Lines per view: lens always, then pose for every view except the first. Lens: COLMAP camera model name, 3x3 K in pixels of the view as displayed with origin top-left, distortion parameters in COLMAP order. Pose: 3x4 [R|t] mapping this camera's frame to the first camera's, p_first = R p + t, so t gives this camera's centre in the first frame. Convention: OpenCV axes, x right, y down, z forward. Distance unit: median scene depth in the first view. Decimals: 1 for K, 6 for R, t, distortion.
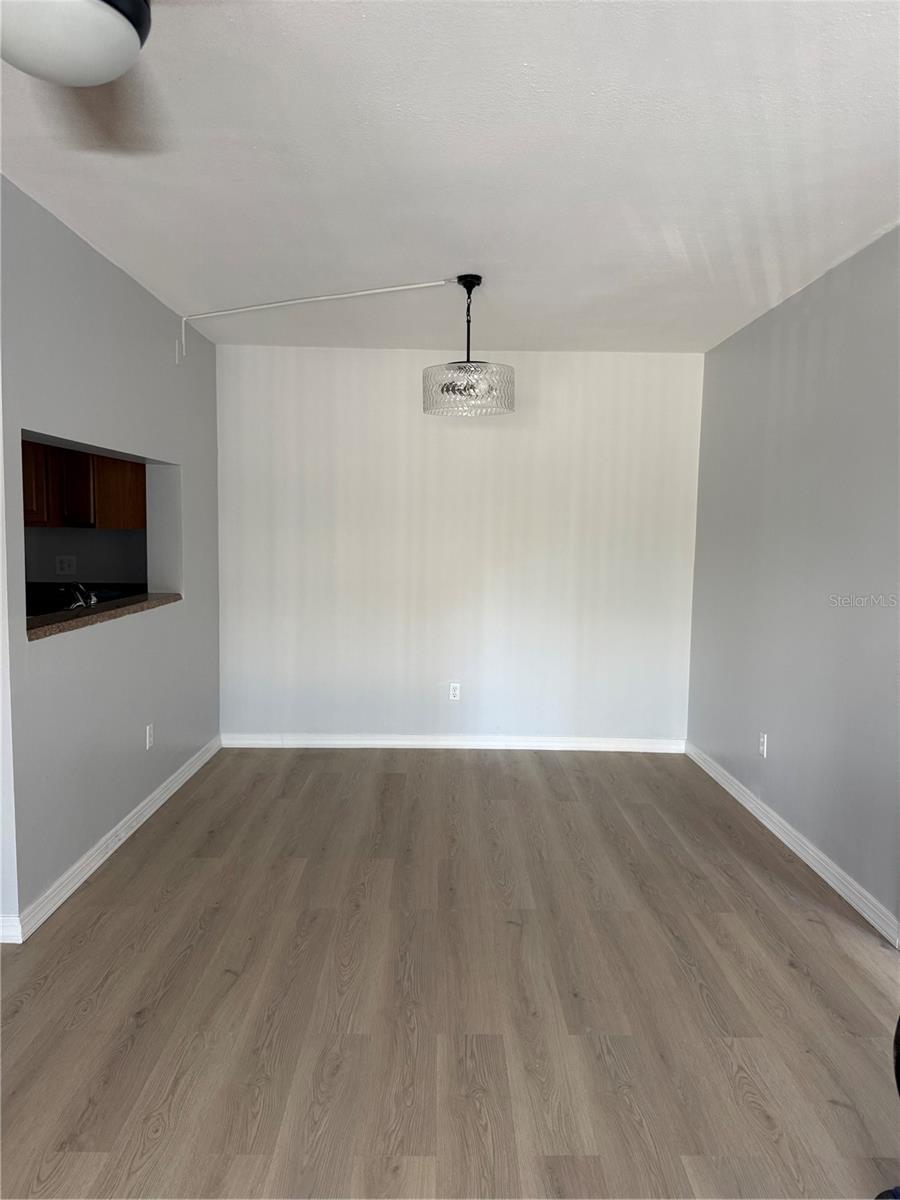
lens RADIAL K [[840.8, 0, 450.0], [0, 840.8, 600.0], [0, 0, 1]] dist [0.064912, -0.083104]
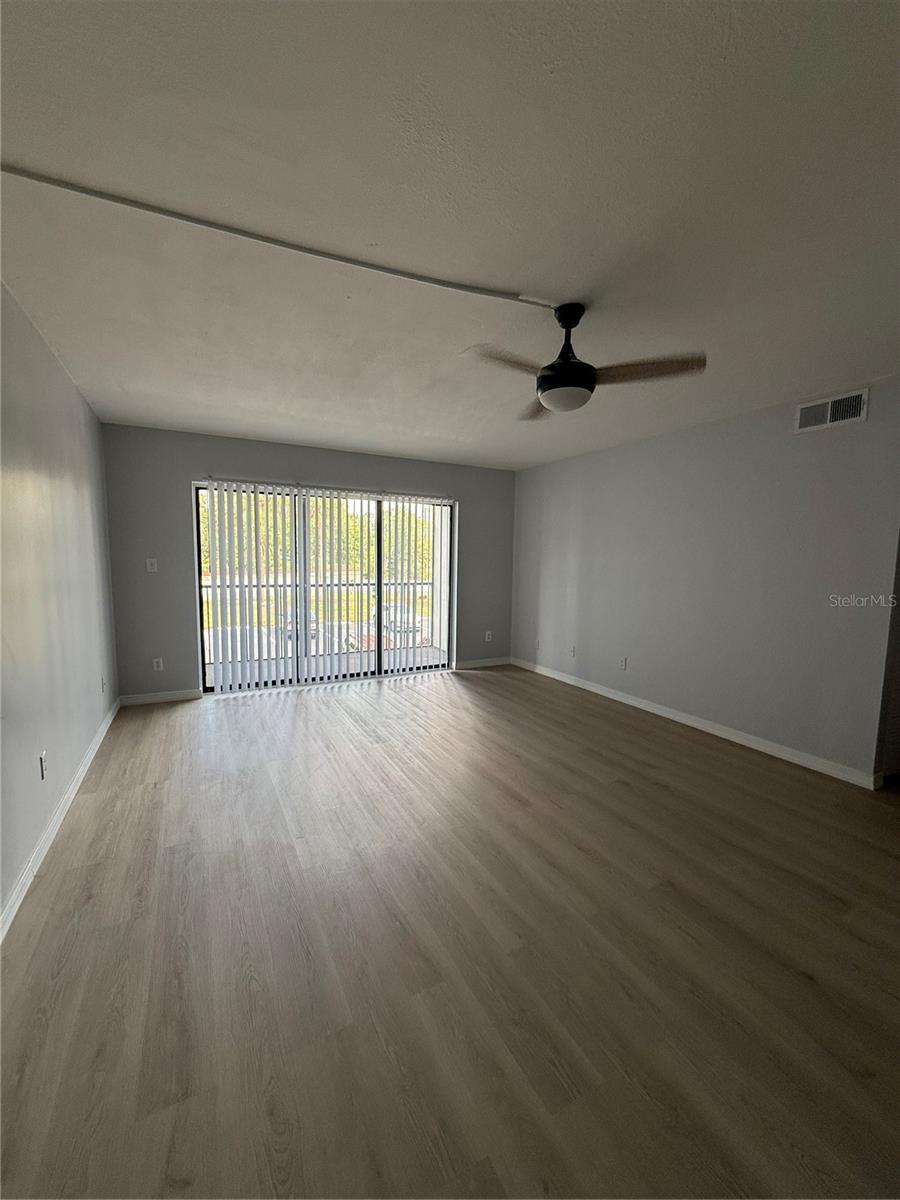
lens RADIAL K [[478.0, 0, 450.5], [0, 478.0, 602.1], [0, 0, 1]] dist [-0.000872, 0.000129]
pose [[-0.888805, 0.013485, -0.458087, 0.257418], [-0.068559, 0.984406, 0.162001, -0.066541], [0.453128, 0.175393, -0.874021, 0.879903]]
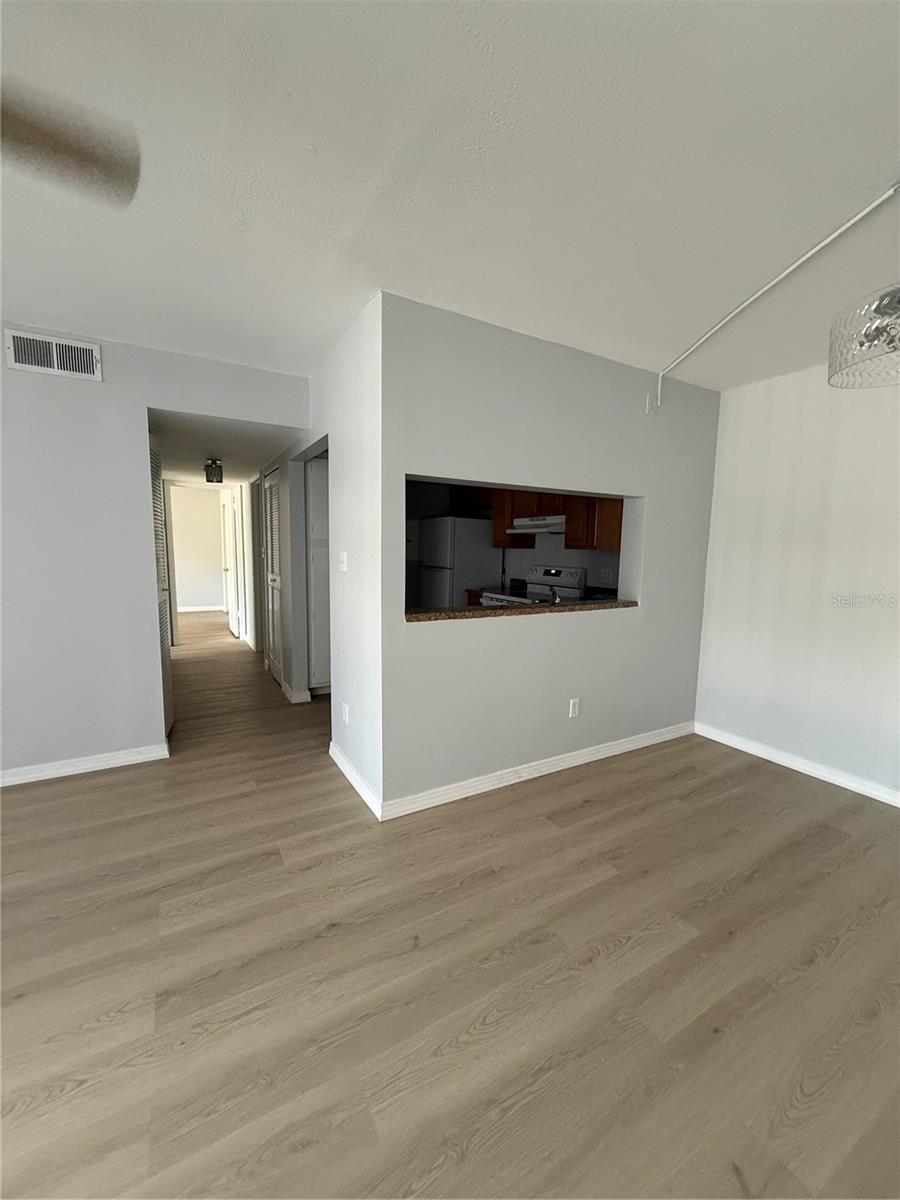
lens RADIAL K [[478.0, 0, 450.5], [0, 478.0, 602.1], [0, 0, 1]] dist [-0.000872, 0.000129]
pose [[0.491486, 0.091548, -0.866061, 0.201116], [-0.083876, 0.994812, 0.057558, -0.031447], [0.866837, 0.044353, 0.496615, 0.543529]]
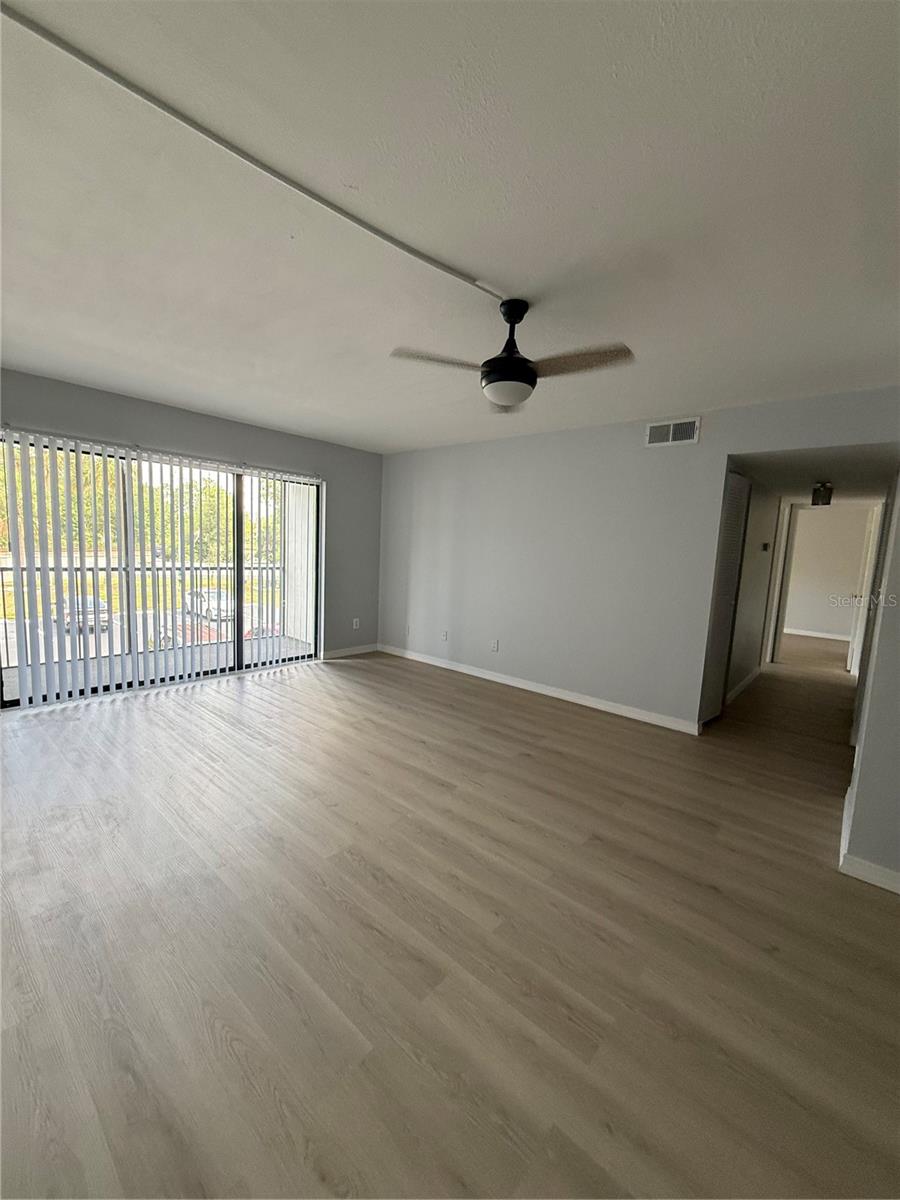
lens RADIAL K [[478.0, 0, 450.5], [0, 478.0, 602.1], [0, 0, 1]] dist [-0.000872, 0.000129]
pose [[-0.665842, 0.039038, -0.745070, 0.375656], [-0.119667, 0.980114, 0.158295, -0.053446], [0.736433, 0.194560, -0.647930, 0.769597]]
